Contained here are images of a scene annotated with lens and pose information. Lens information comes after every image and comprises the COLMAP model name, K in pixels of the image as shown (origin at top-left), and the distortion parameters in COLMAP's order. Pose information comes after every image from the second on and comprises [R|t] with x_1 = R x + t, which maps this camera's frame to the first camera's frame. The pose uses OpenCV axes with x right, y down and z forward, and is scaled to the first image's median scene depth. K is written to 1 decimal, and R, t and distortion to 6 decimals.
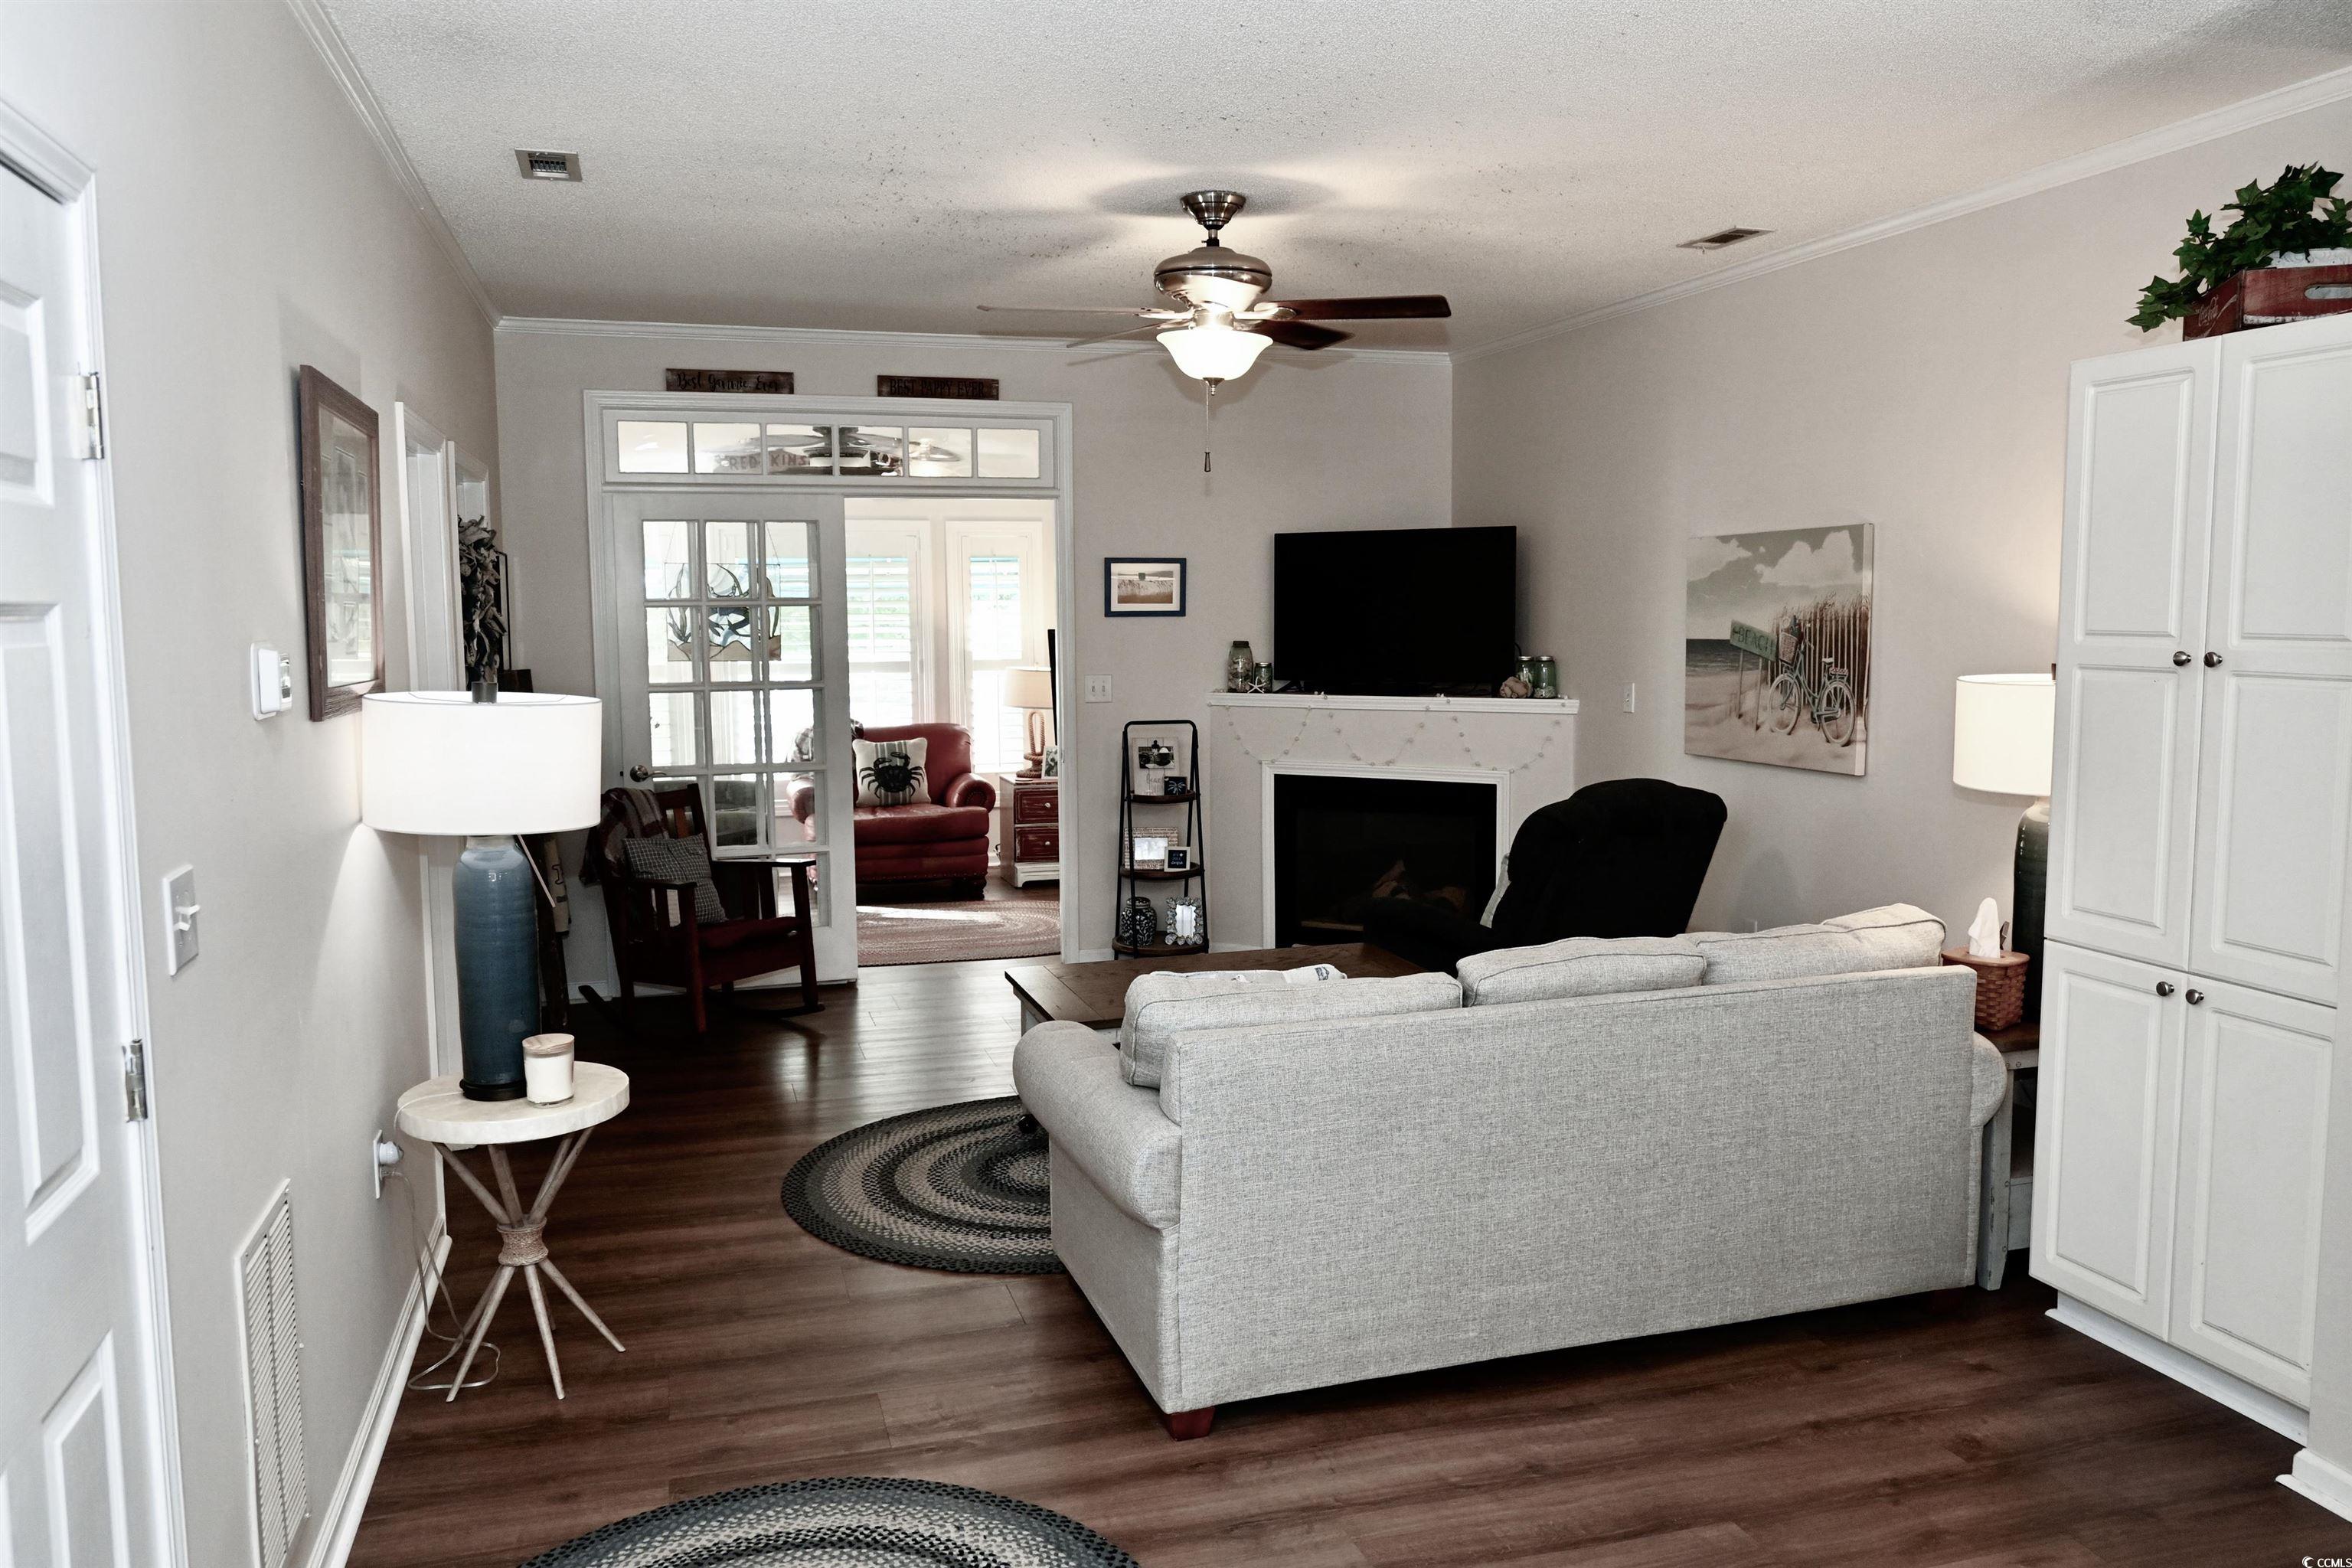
lens RADIAL K [[1726.2, 0, 1172.6], [0, 1726.2, 776.8], [0, 0, 1]] dist [-0.005659, 0.000228]
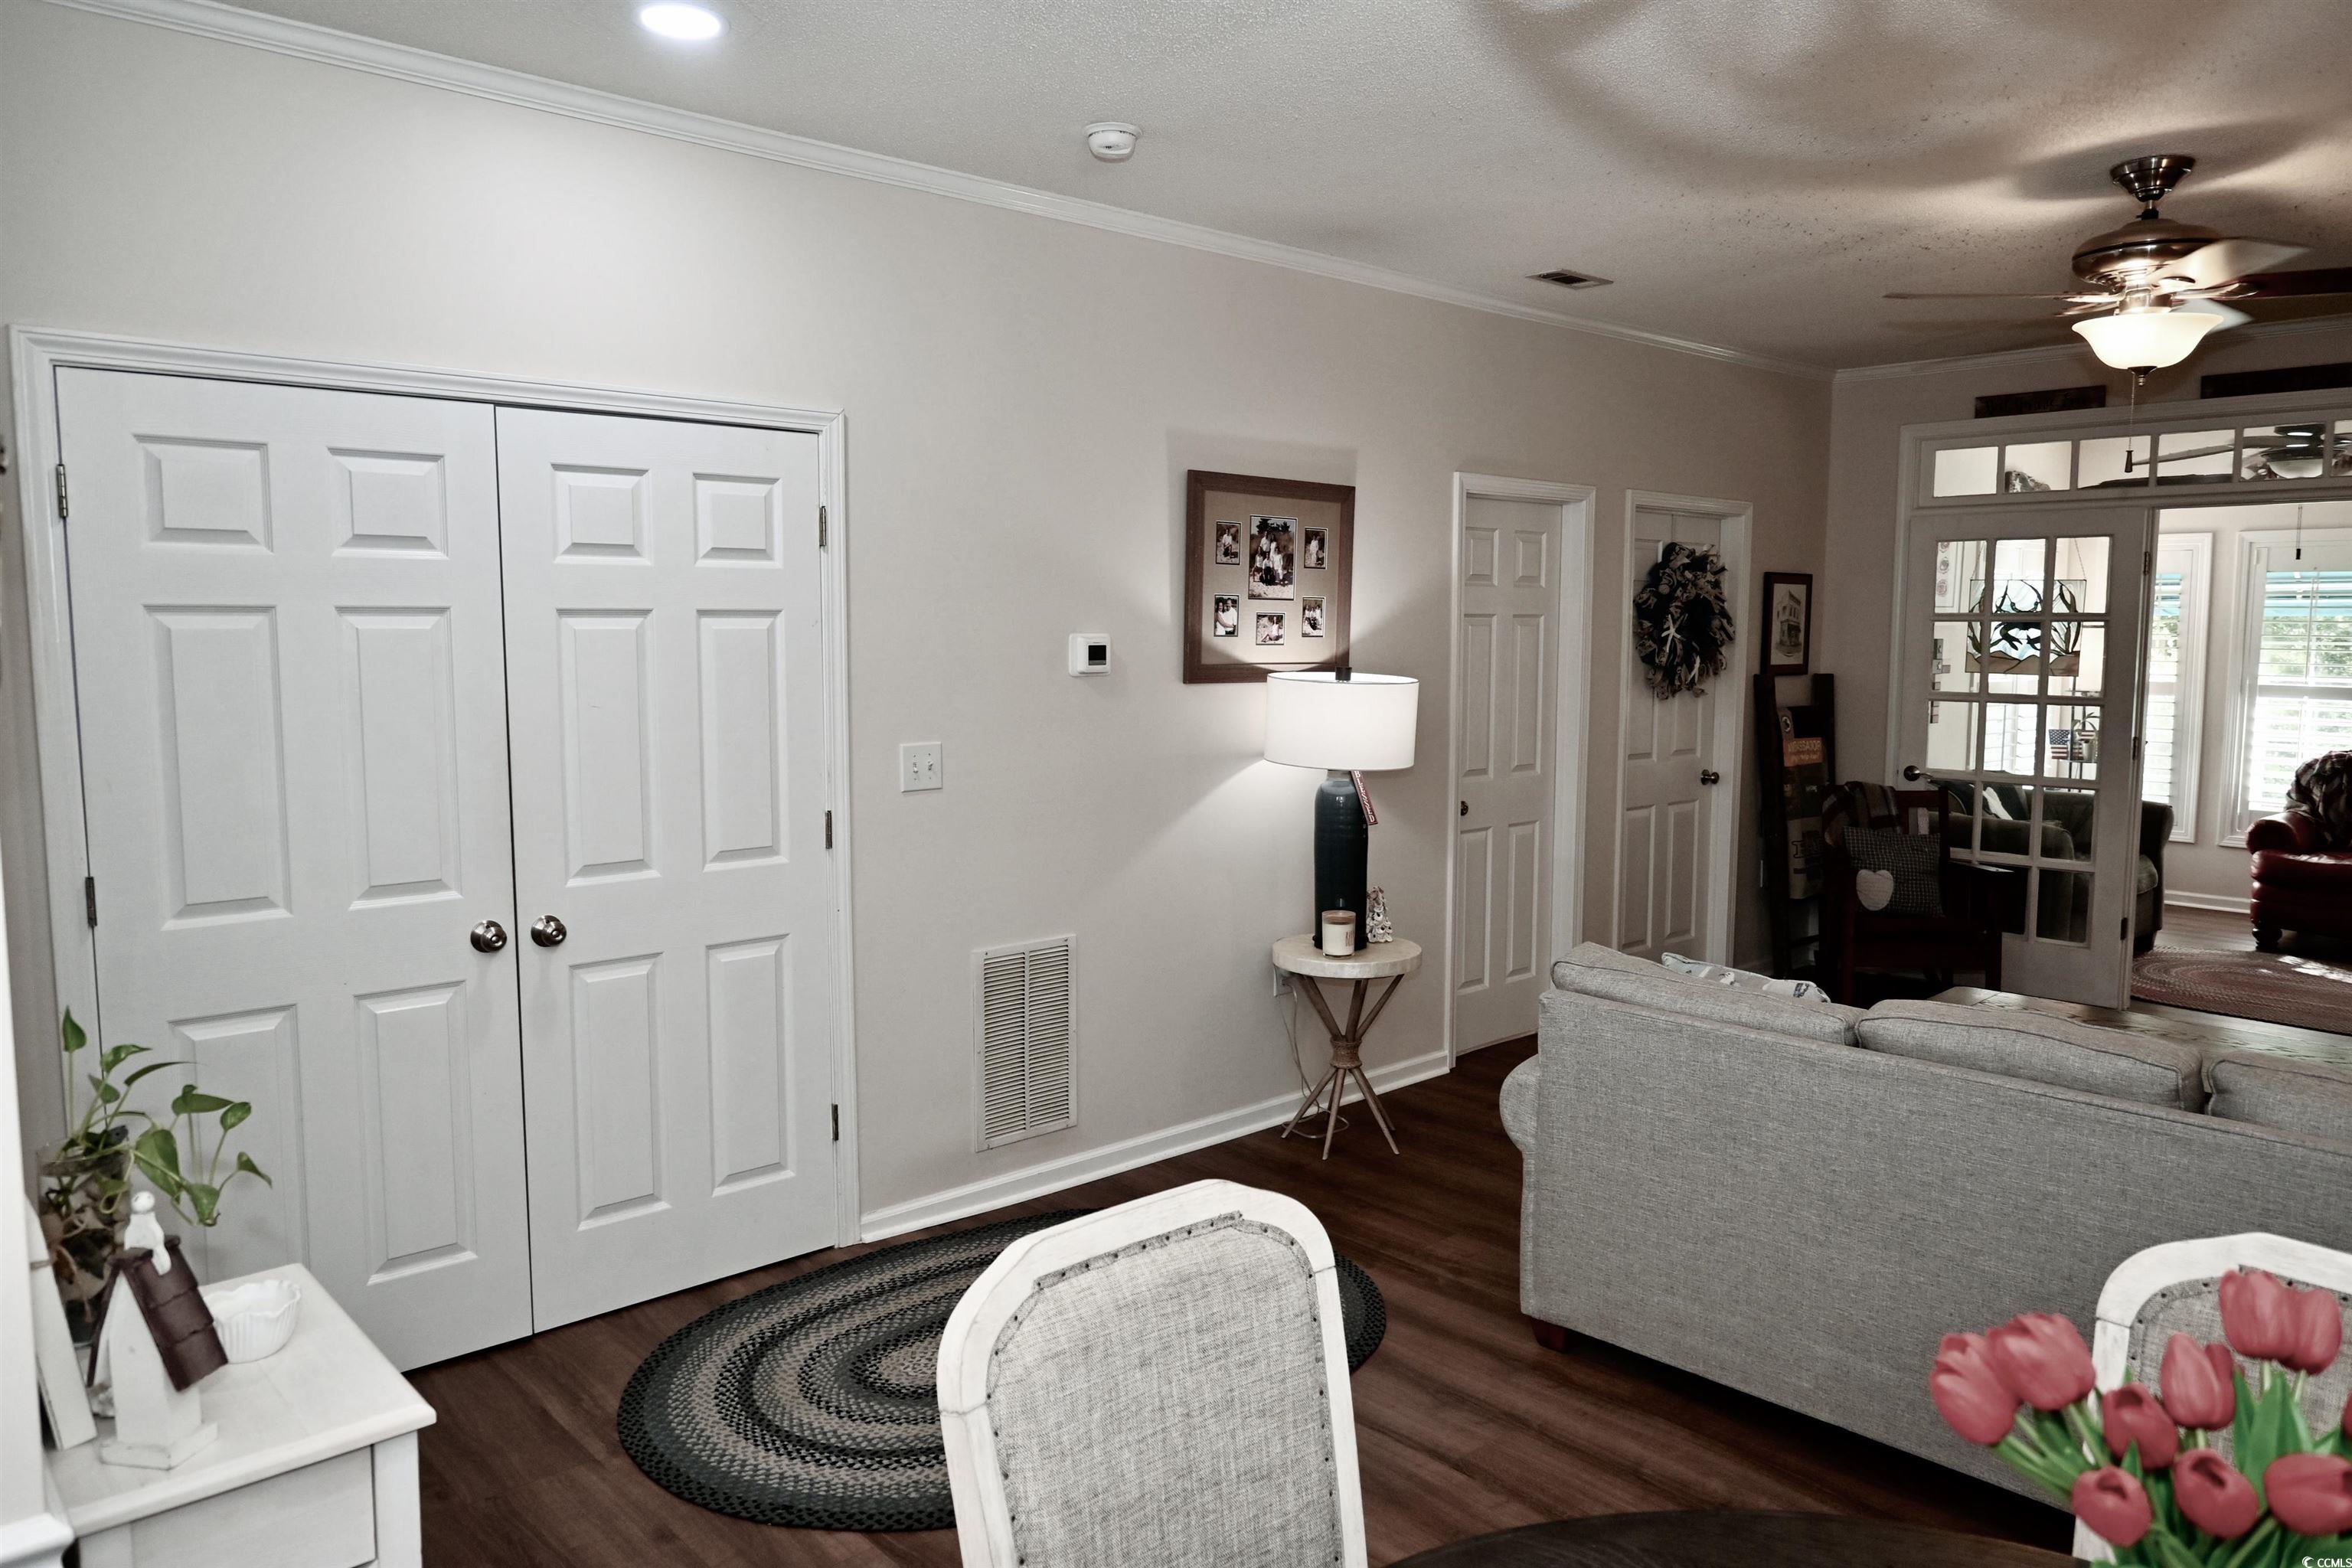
lens RADIAL K [[1559.6, 0, 1176.0], [0, 1559.6, 784.0], [0, 0, 1]] dist [0.002502, -0.001872]
pose [[0.444512, 0.100212, -0.890150, 0.376248], [-0.096333, 0.993307, 0.063720, -0.013521], [0.890578, 0.057426, 0.451191, 0.141946]]
